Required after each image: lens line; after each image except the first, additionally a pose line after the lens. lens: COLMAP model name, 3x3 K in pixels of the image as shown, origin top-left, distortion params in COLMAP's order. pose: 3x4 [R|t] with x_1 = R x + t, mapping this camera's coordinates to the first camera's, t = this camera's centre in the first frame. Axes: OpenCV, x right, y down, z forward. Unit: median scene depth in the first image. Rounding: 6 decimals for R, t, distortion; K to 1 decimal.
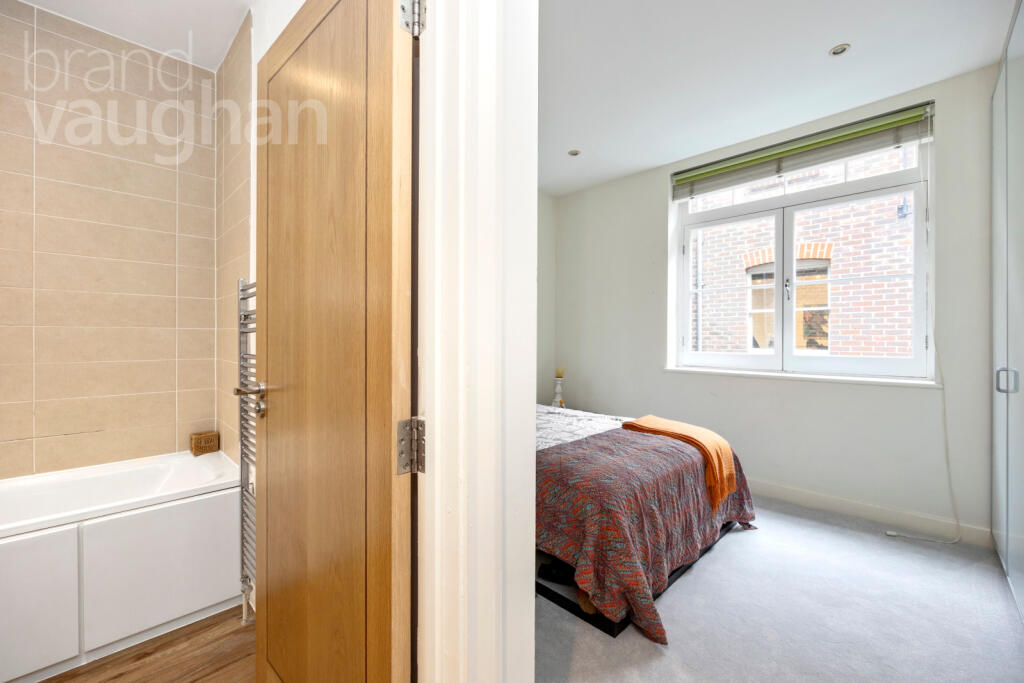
lens RADIAL K [[412.2, 0, 511.9], [0, 412.2, 334.2], [0, 0, 1]] dist [0.017071, -0.000709]
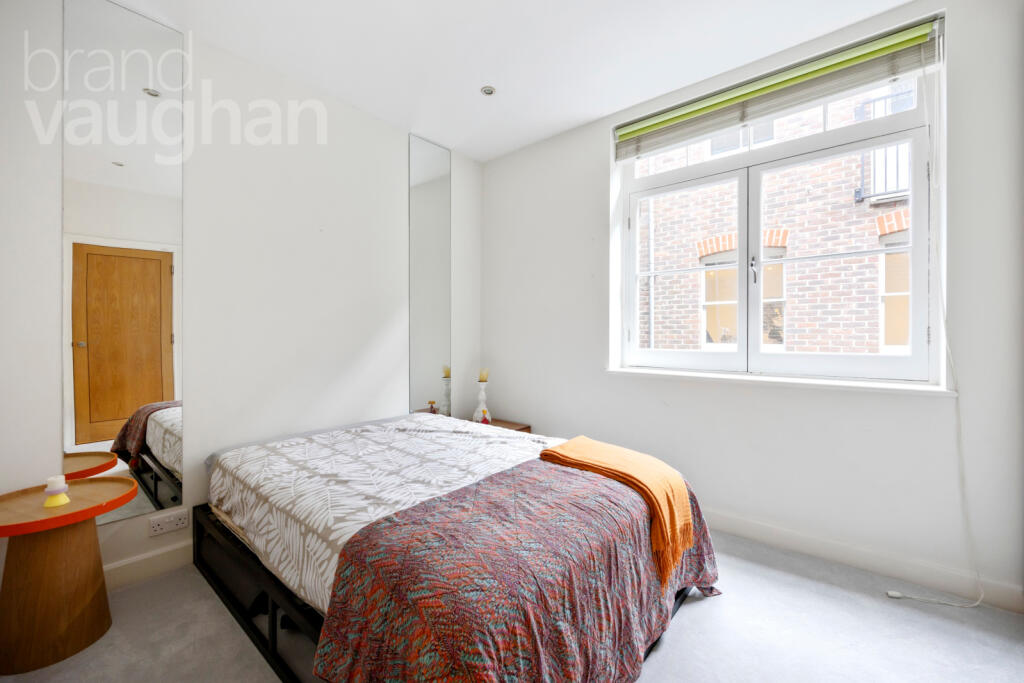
lens RADIAL K [[412.2, 0, 508.3], [0, 412.2, 332.6], [0, 0, 1]] dist [0.017071, -0.000709]
pose [[0.996248, -0.006073, 0.086334, 0.131980], [0.005509, 0.999962, 0.006771, 0.003786], [-0.086372, -0.006270, 0.996243, 0.257690]]
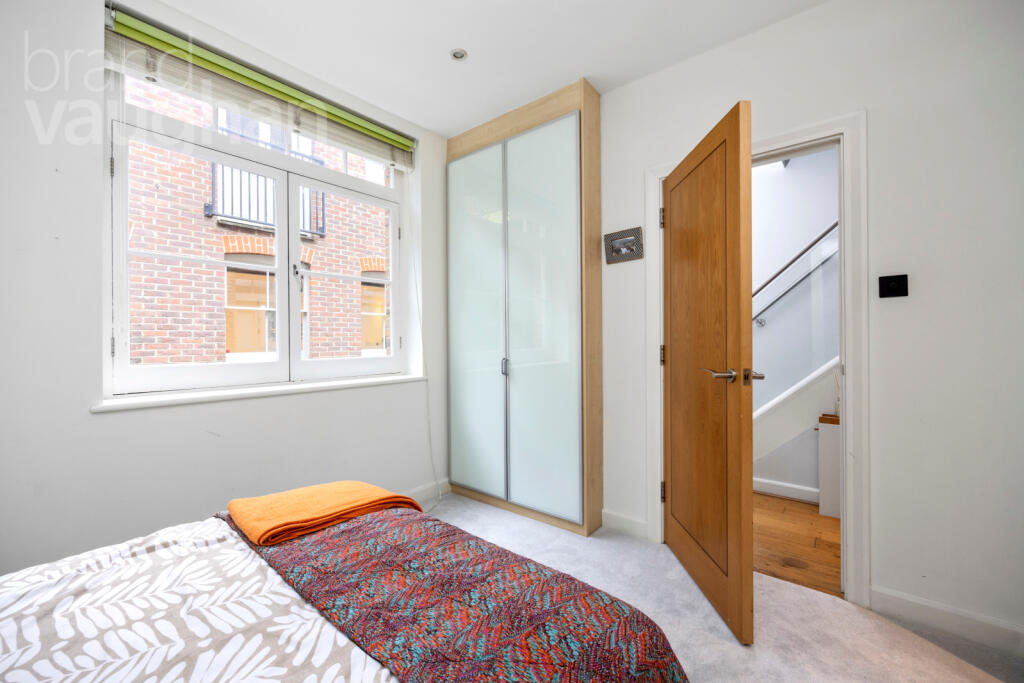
lens RADIAL K [[412.2, 0, 514.6], [0, 412.2, 337.8], [0, 0, 1]] dist [0.017071, -0.000709]
pose [[-0.074954, -0.001222, 0.997186, -0.161480], [0.000609, 0.999999, 0.001272, 0.005347], [-0.997187, 0.000703, -0.074954, 0.668975]]
